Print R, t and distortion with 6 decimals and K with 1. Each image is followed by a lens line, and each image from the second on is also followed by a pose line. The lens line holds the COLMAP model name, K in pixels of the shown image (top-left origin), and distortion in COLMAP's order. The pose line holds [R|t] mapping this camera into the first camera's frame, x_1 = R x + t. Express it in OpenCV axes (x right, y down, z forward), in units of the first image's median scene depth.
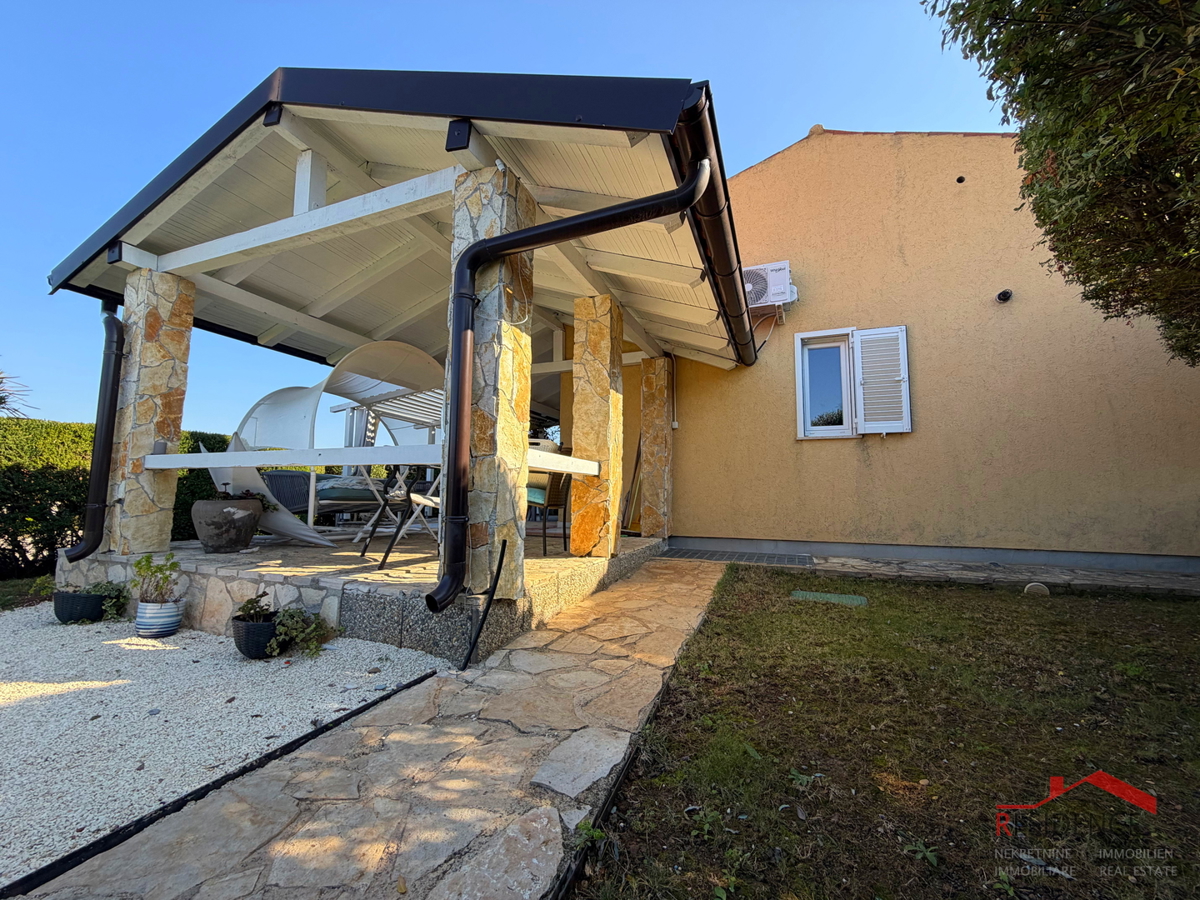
lens RADIAL K [[477.7, 0, 597.1], [0, 477.7, 447.6], [0, 0, 1]] dist [0.000883, -0.000306]
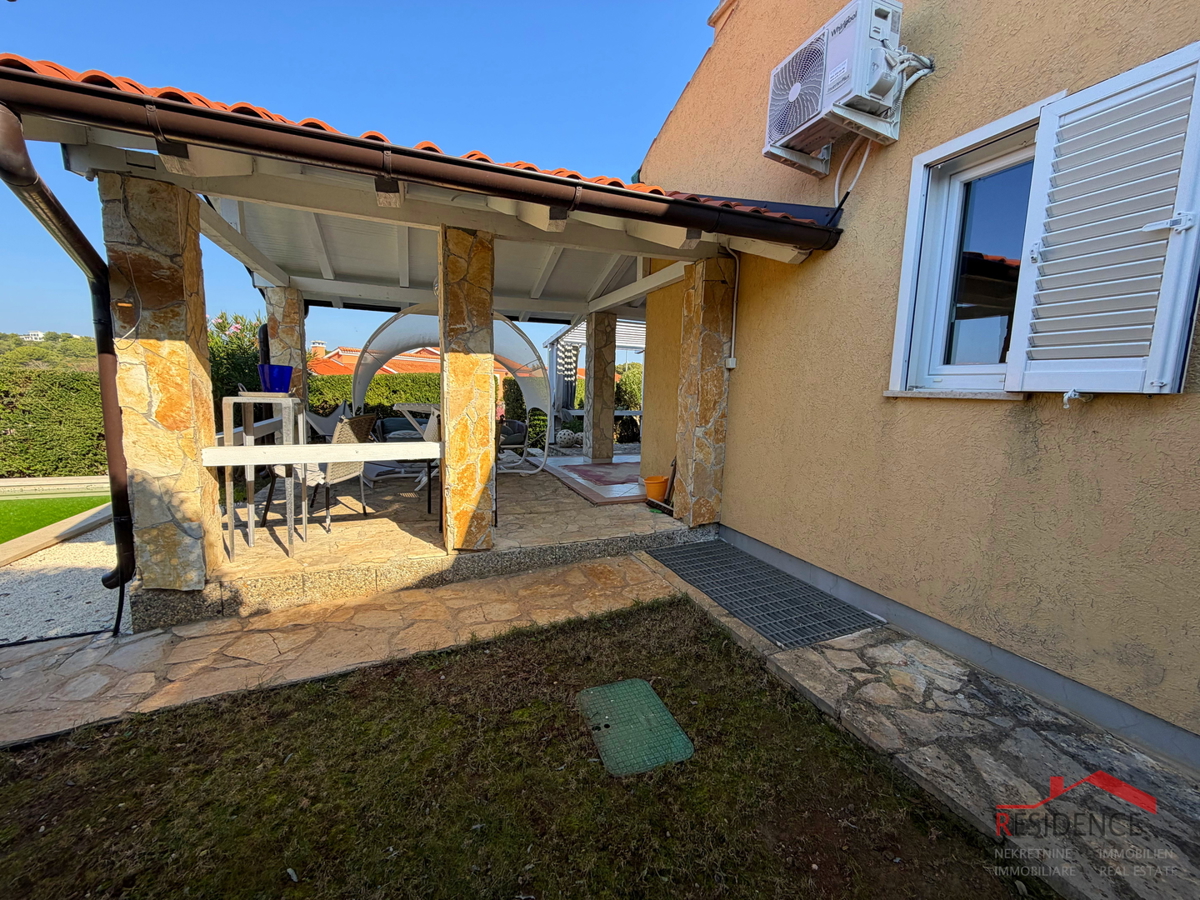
lens RADIAL K [[477.7, 0, 597.1], [0, 477.7, 447.6], [0, 0, 1]] dist [0.000883, -0.000306]
pose [[0.692478, 0.096032, -0.715019, 1.129081], [0.058287, 0.980414, 0.188126, -0.147727], [0.719081, -0.171949, 0.673318, 0.884967]]
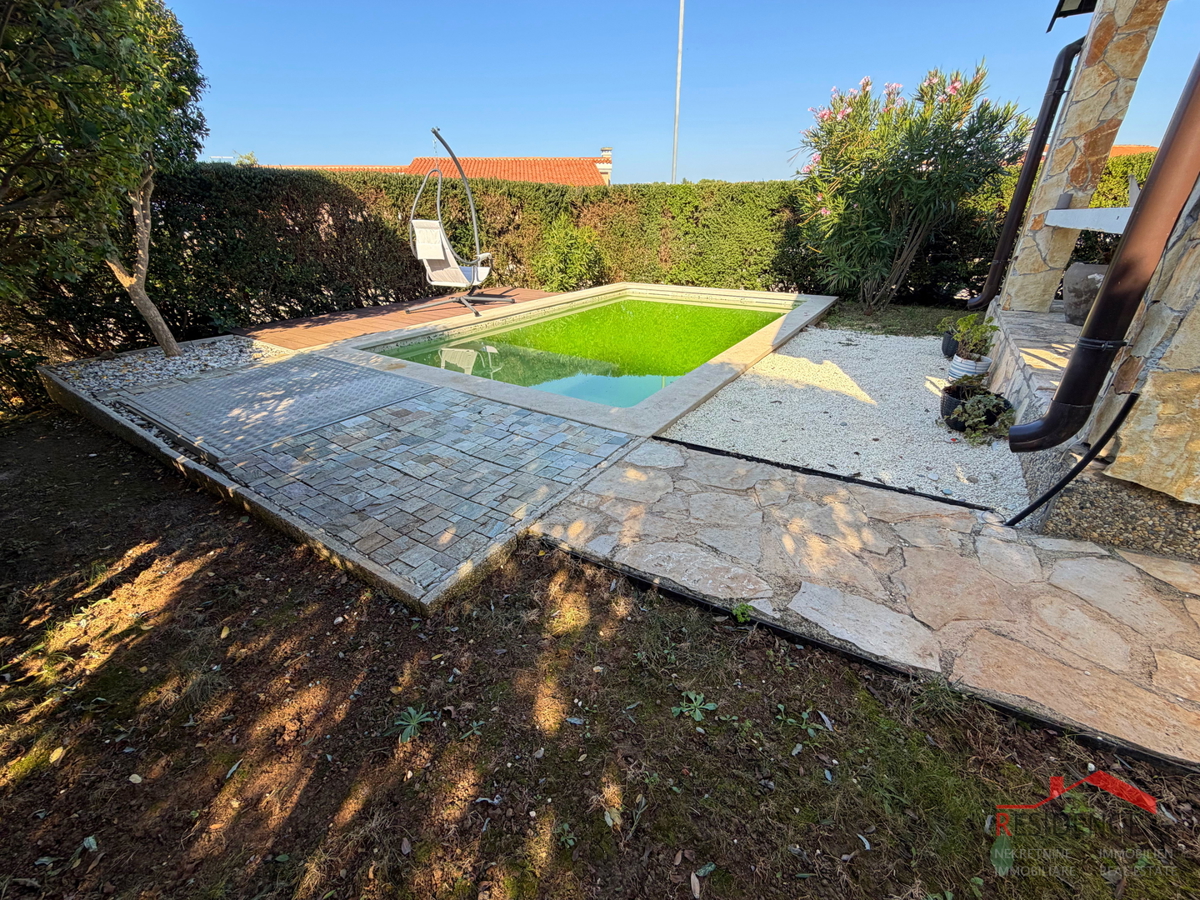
lens RADIAL K [[477.7, 0, 597.1], [0, 477.7, 447.6], [0, 0, 1]] dist [0.000883, -0.000306]
pose [[-0.180161, 0.418086, -0.890363, 0.405000], [0.112491, 0.907993, 0.403602, -0.055064], [0.977184, -0.027444, -0.210616, 0.369522]]
